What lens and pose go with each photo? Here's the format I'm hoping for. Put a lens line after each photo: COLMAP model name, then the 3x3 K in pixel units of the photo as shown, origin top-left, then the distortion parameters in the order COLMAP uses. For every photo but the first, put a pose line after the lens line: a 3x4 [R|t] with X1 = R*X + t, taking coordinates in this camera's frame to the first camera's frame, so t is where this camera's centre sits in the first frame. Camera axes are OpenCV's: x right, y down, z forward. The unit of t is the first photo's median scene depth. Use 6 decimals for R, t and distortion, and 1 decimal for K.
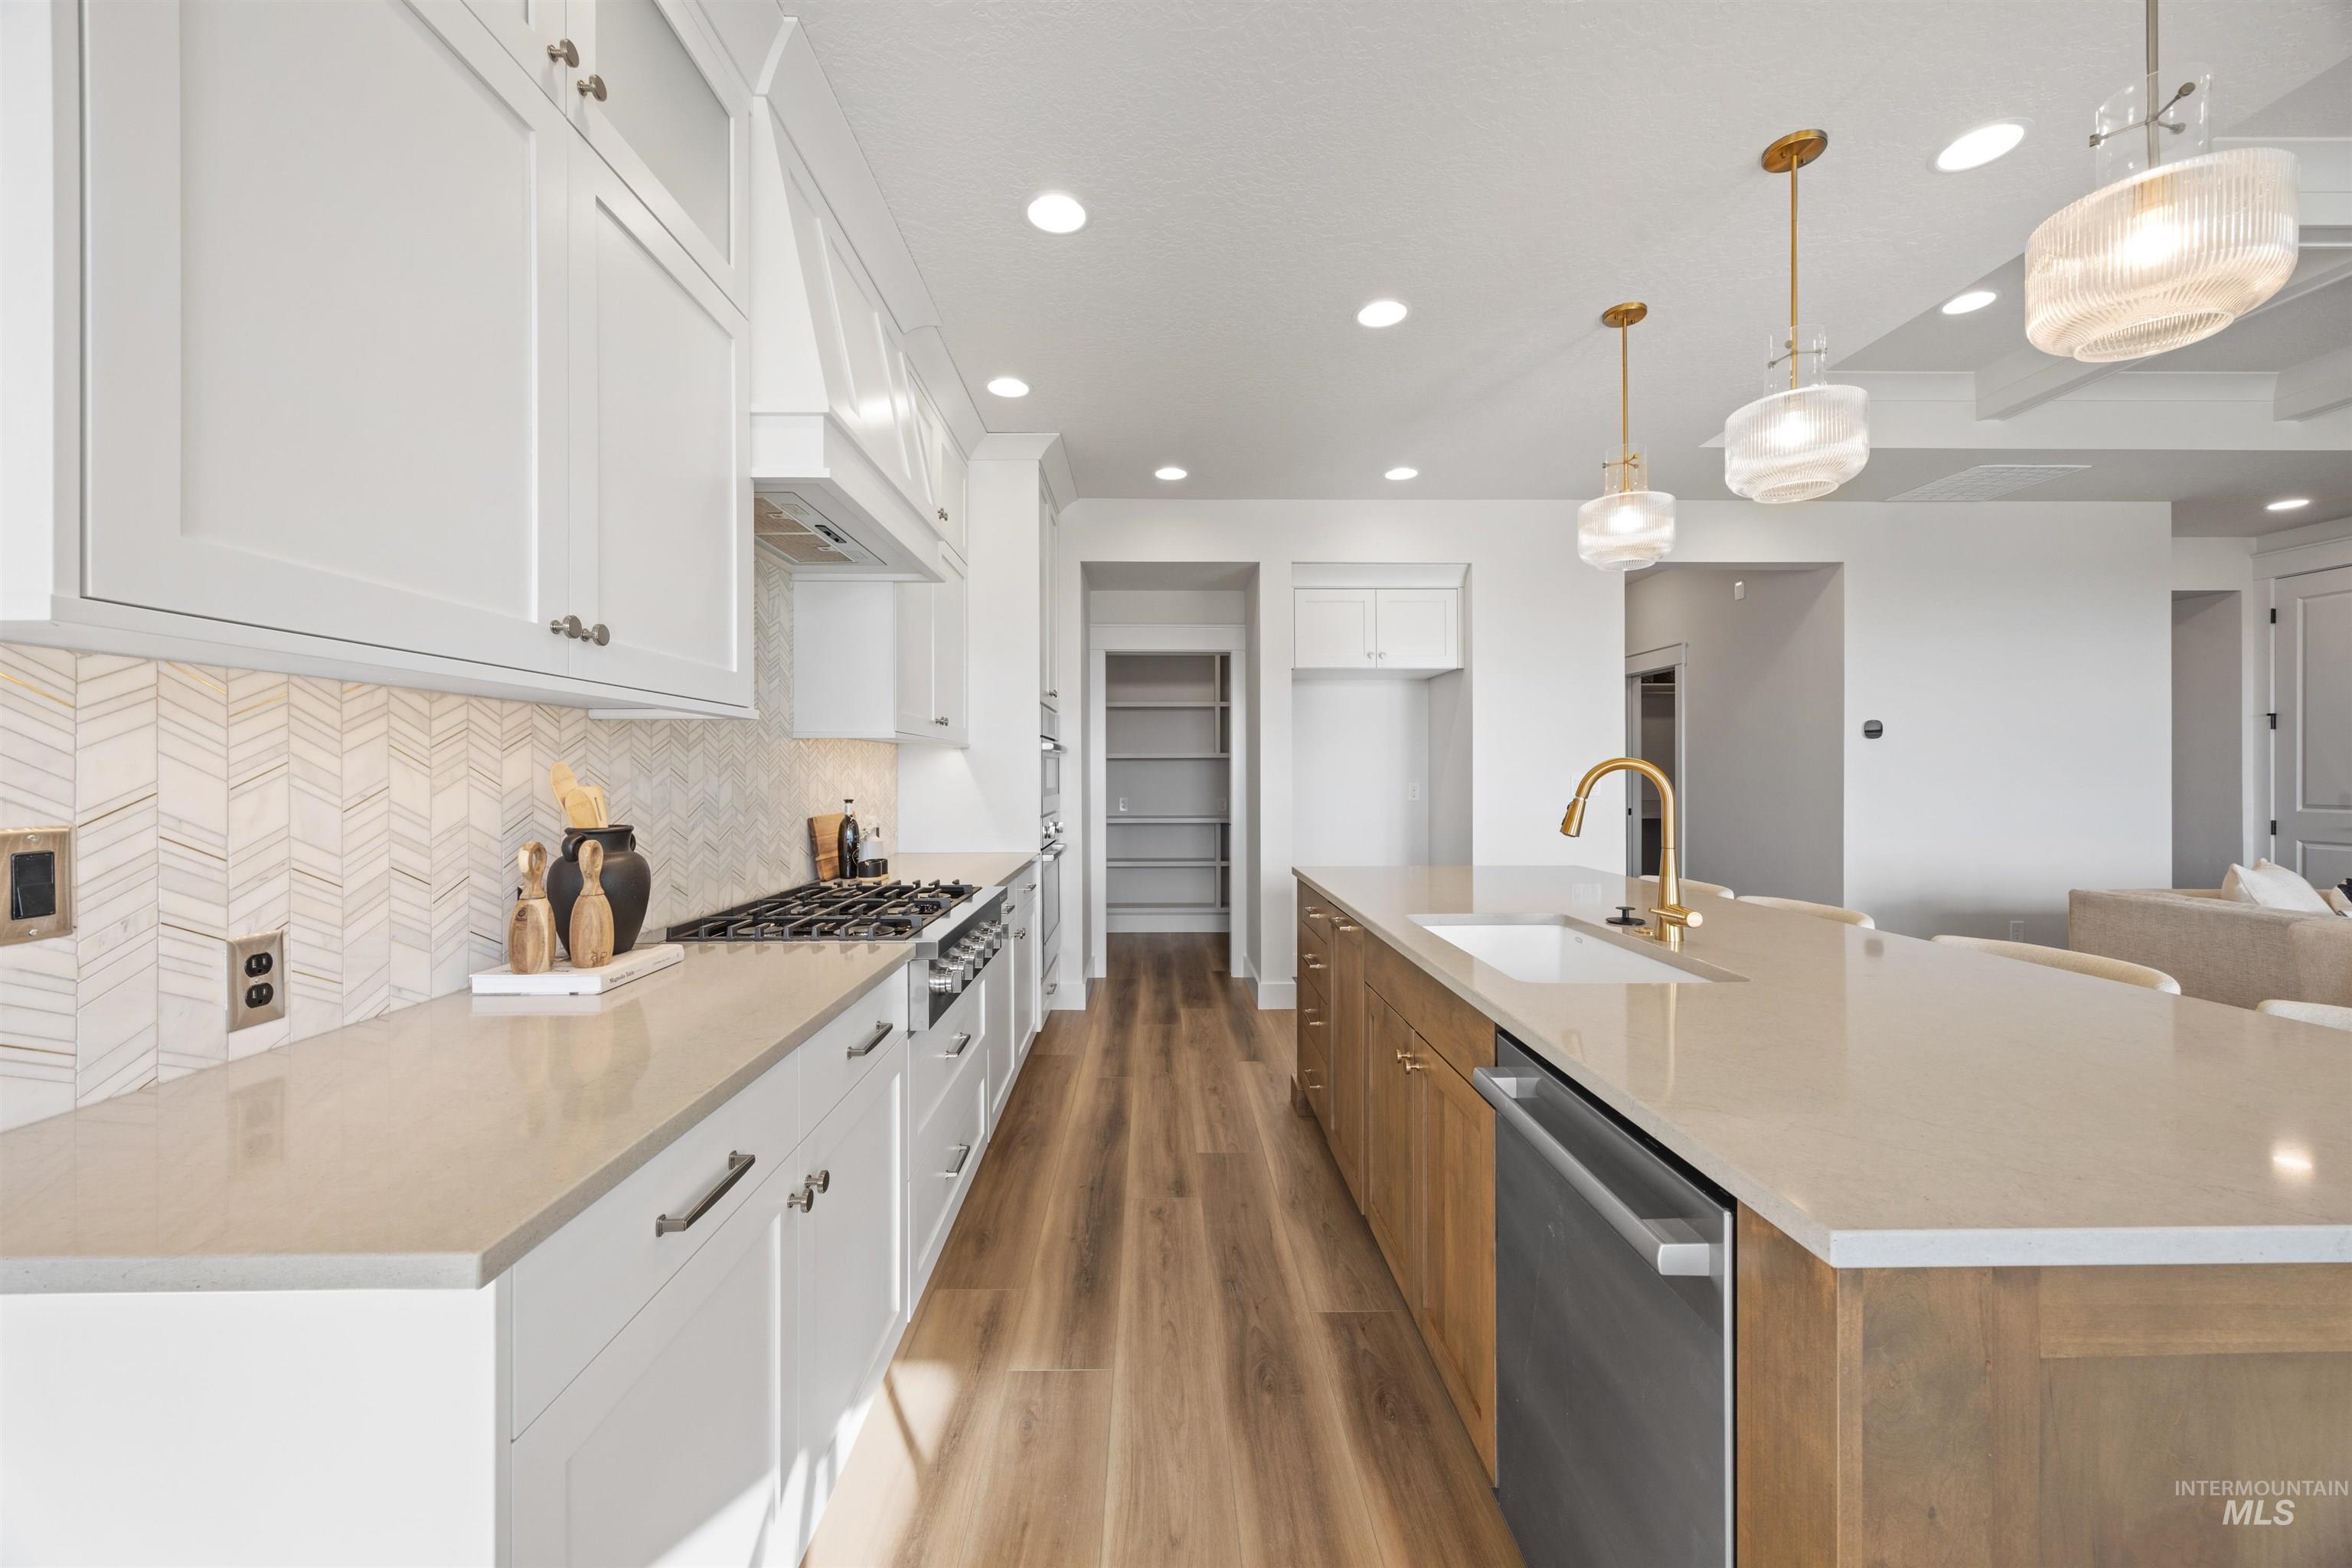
lens RADIAL K [[895.4, 0, 1167.2], [0, 895.4, 775.2], [0, 0, 1]] dist [-0.001061, 0.000507]
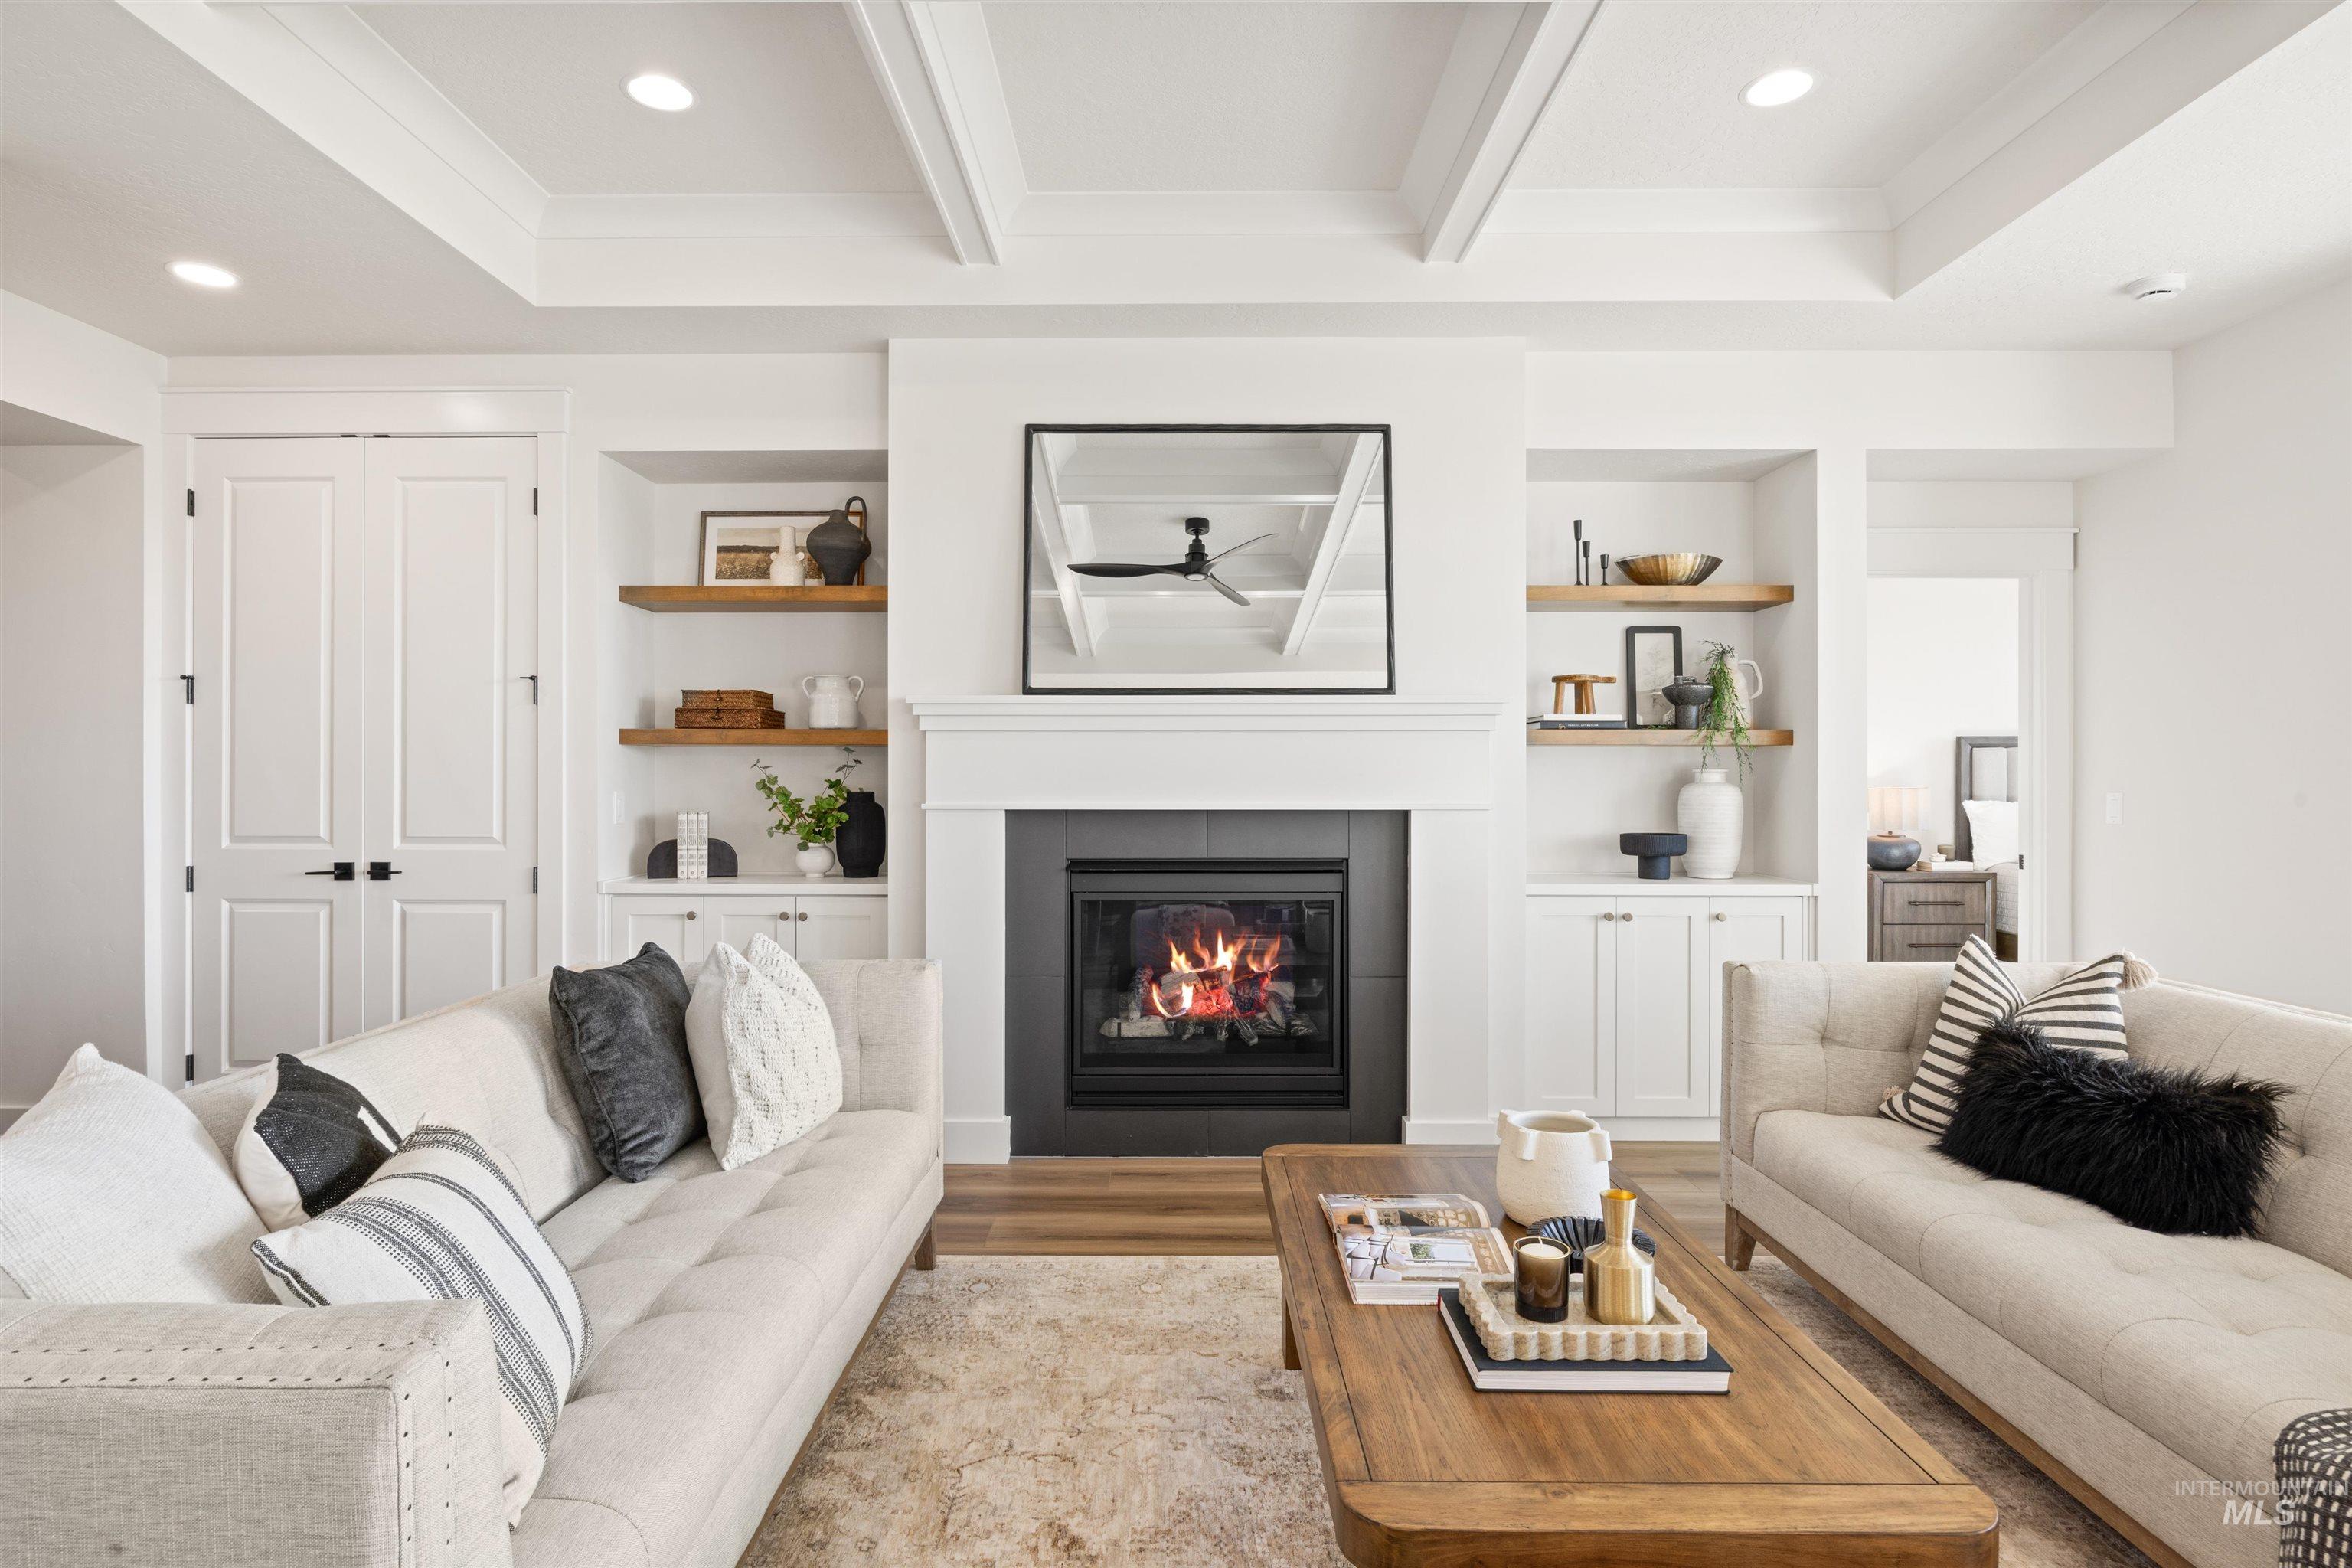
lens RADIAL K [[1217.6, 0, 1175.8], [0, 1217.6, 775.1], [0, 0, 1]] dist [-0.002183, 0.000129]
pose [[0.022538, 0.005633, 0.999730, 1.060744], [0.001357, 0.999983, -0.005665, -0.003329], [-0.999745, 0.001485, 0.022530, 0.793304]]
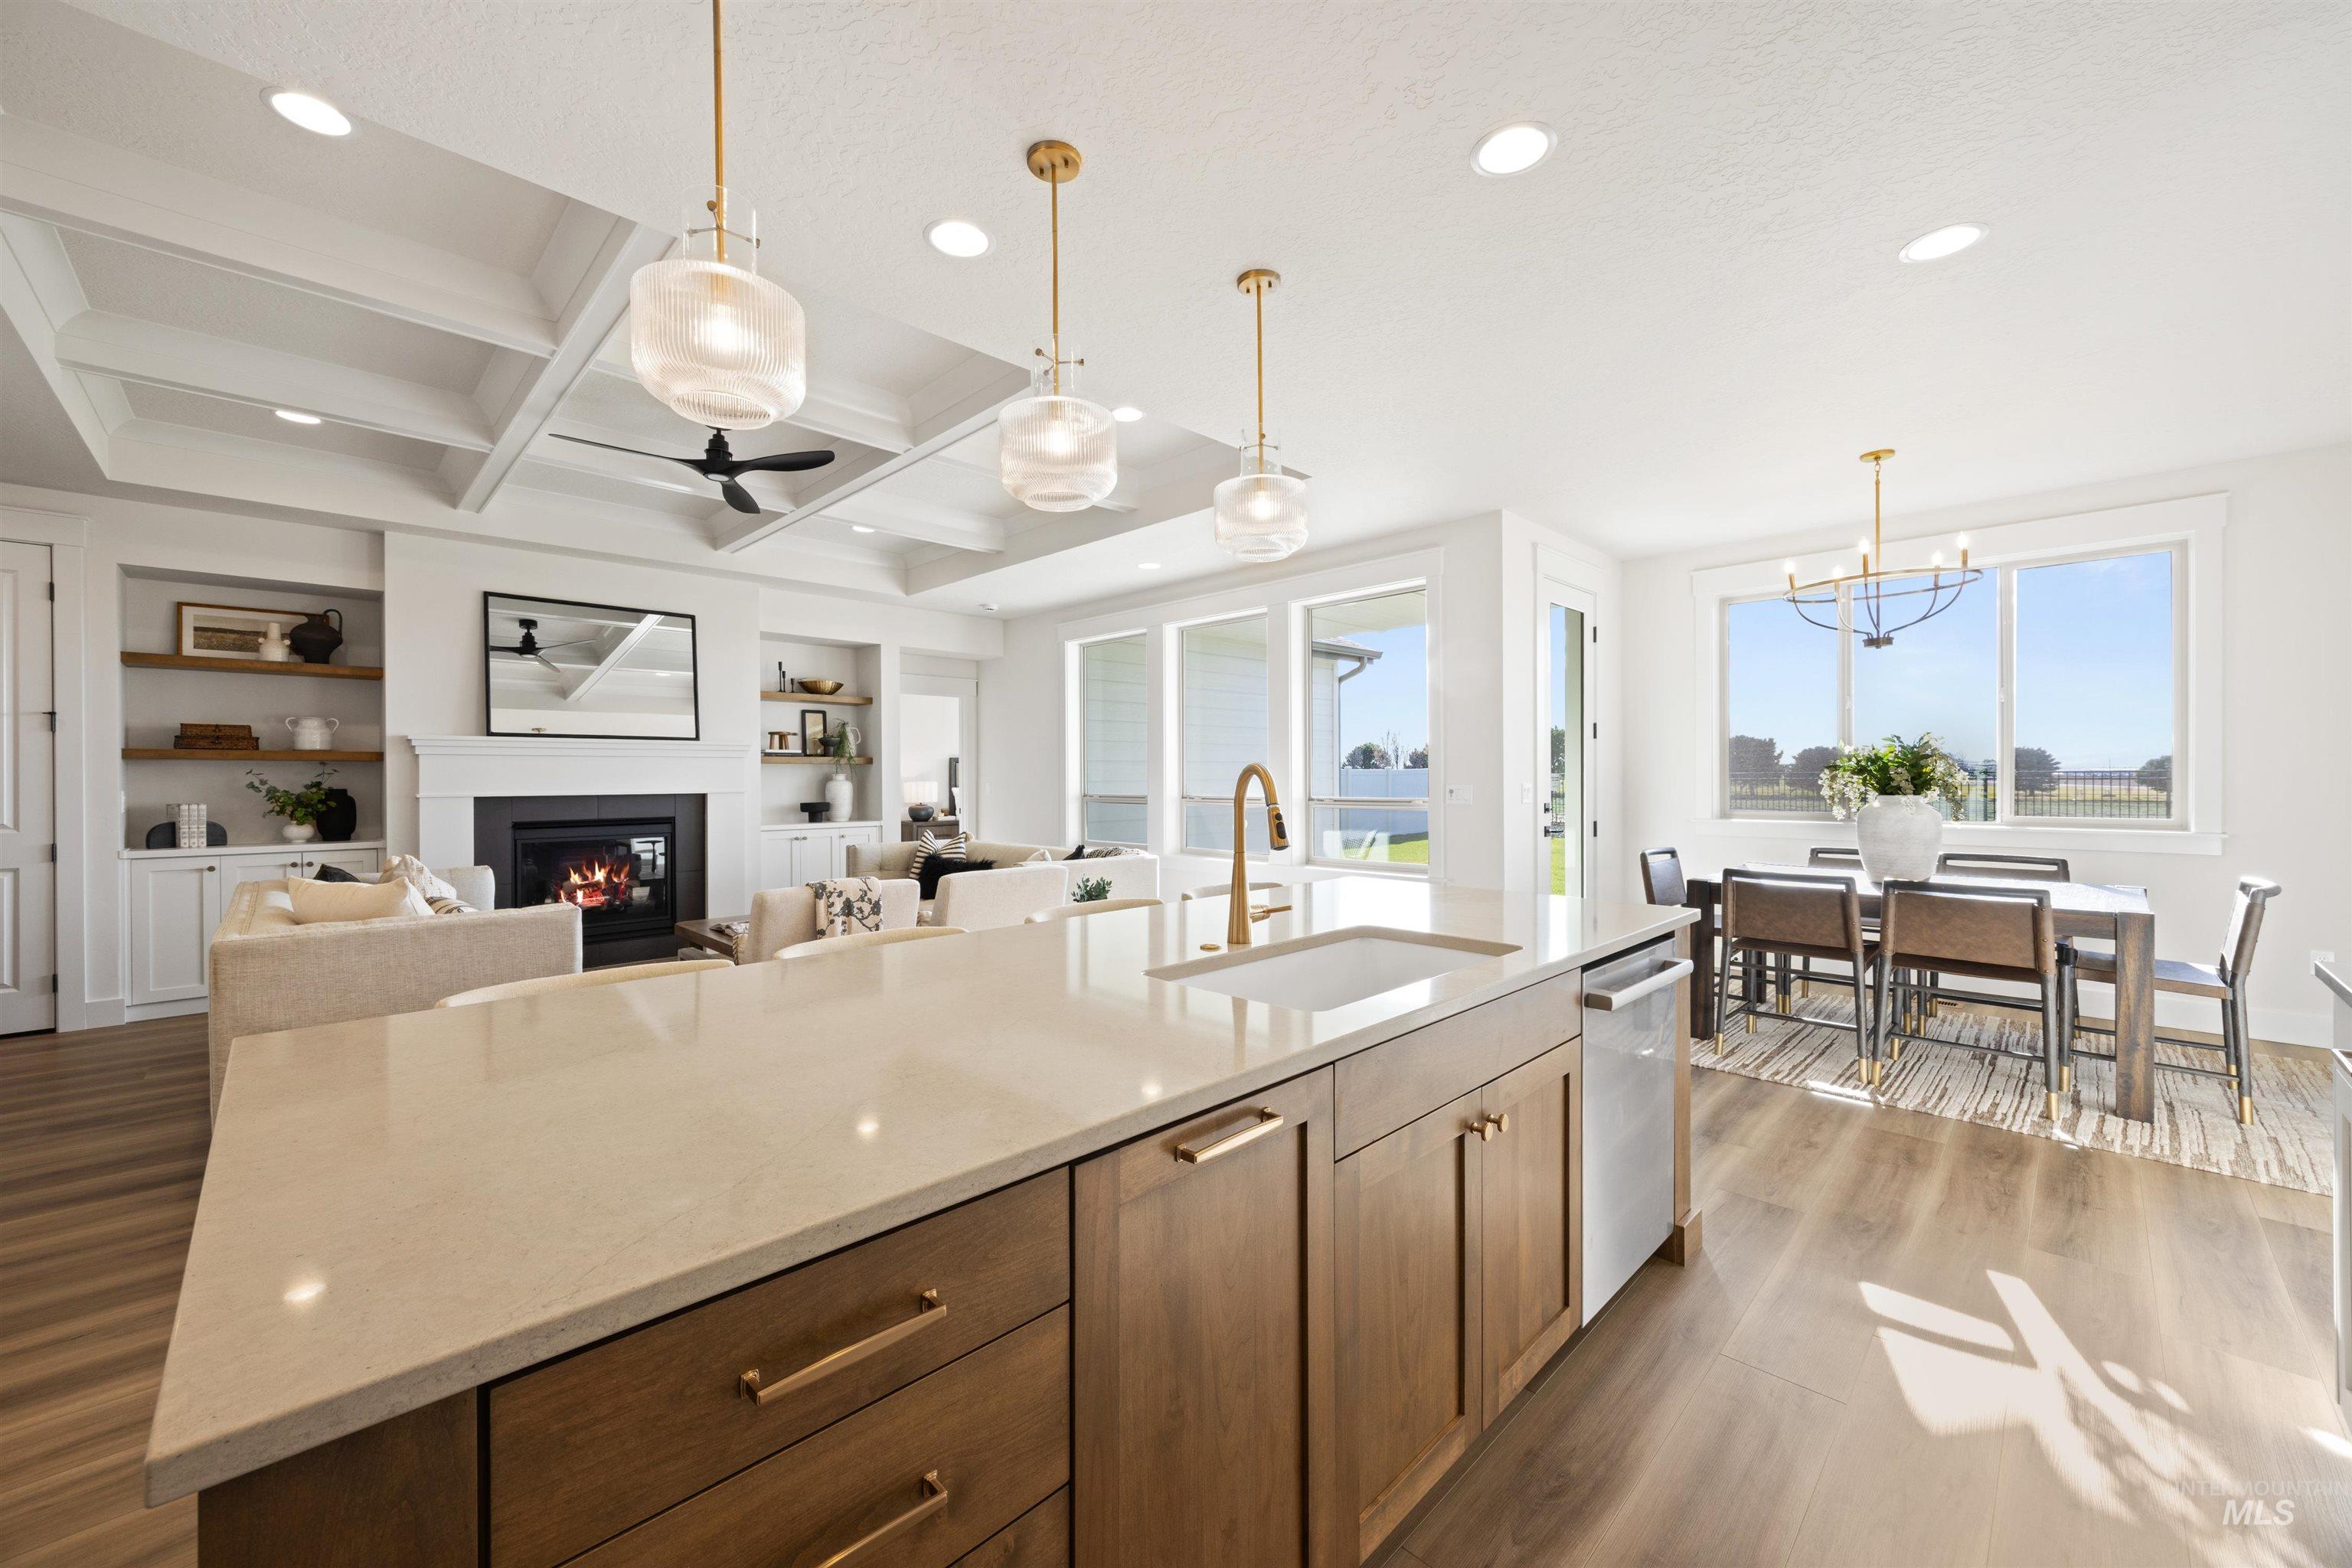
lens RADIAL K [[895.4, 0, 1170.6], [0, 895.4, 779.7], [0, 0, 1]] dist [-0.001061, 0.000507]
pose [[-0.686884, 0.002534, 0.726762, -0.097814], [0.007491, 0.999965, 0.003593, -0.004636], [-0.726728, 0.007912, -0.686880, 1.309916]]
